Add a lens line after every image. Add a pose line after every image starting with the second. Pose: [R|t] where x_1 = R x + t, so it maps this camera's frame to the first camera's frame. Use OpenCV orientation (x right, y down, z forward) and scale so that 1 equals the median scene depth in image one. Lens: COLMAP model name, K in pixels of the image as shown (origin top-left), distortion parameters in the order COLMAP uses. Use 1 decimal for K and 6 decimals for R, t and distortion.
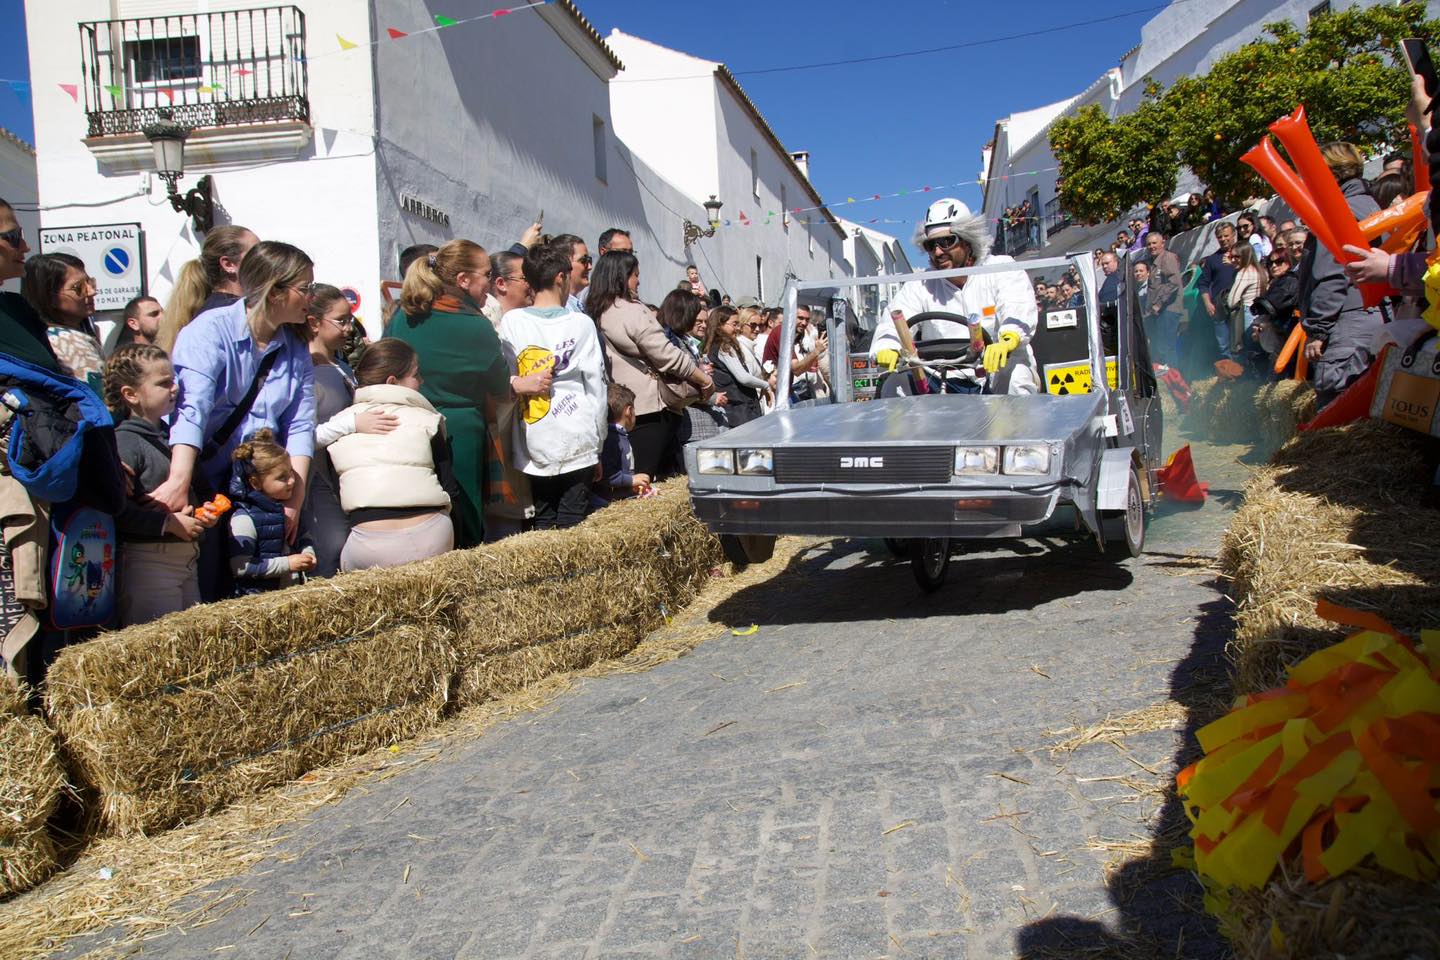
lens RADIAL K [[1119.7, 0, 720.8], [0, 1119.7, 523.1], [0, 0, 1]] dist [-0.134194, 0.122191]
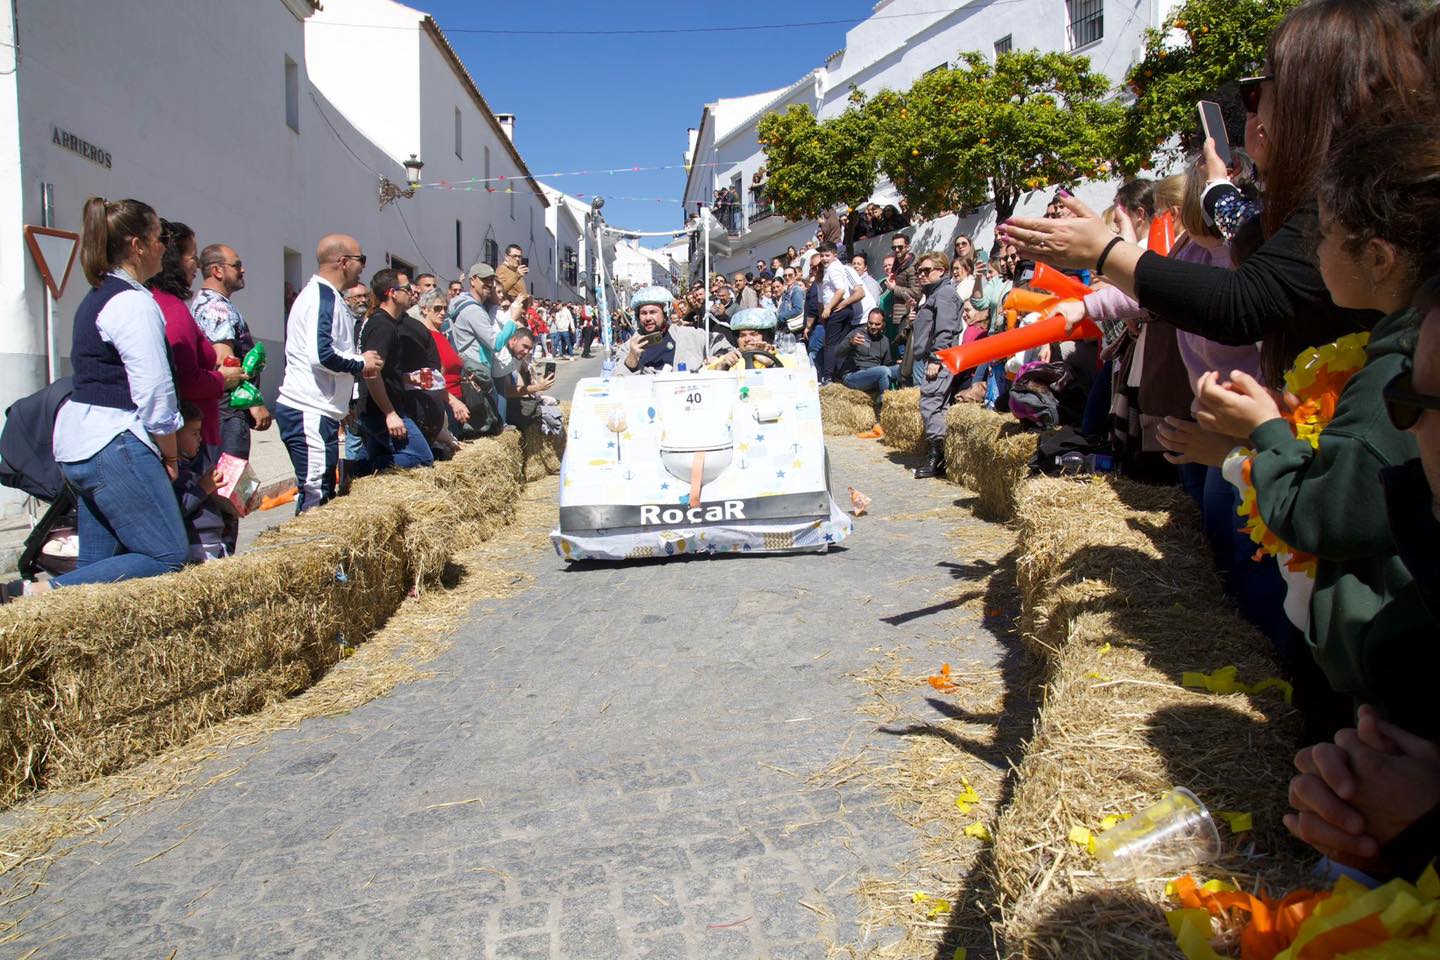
lens RADIAL K [[1119.7, 0, 730.8], [0, 1119.7, 511.6], [0, 0, 1]] dist [-0.134194, 0.122191]
pose [[0.958343, 0.025606, 0.284470, -0.029881], [-0.032776, 0.999253, 0.020475, -0.085527], [-0.283733, -0.028946, 0.958466, 0.060577]]
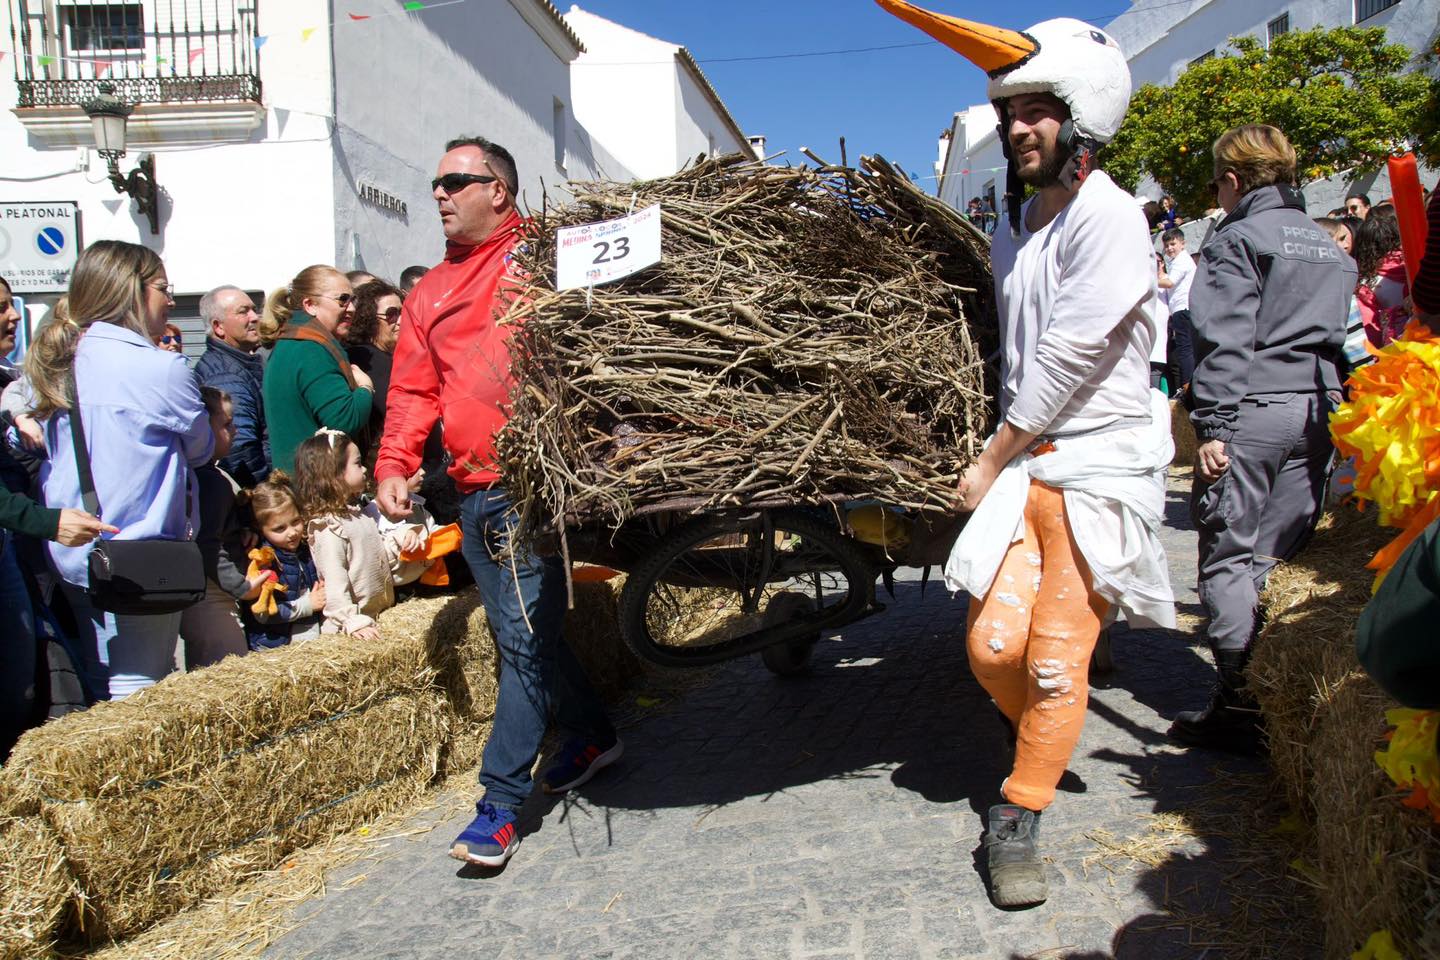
lens RADIAL K [[1119.7, 0, 728.0], [0, 1119.7, 518.7], [0, 0, 1]] dist [-0.134194, 0.122191]
pose [[0.997738, 0.019909, 0.064201, -0.070588], [-0.021374, 0.999525, 0.022224, -0.097701], [-0.063728, -0.023546, 0.997689, 0.051484]]
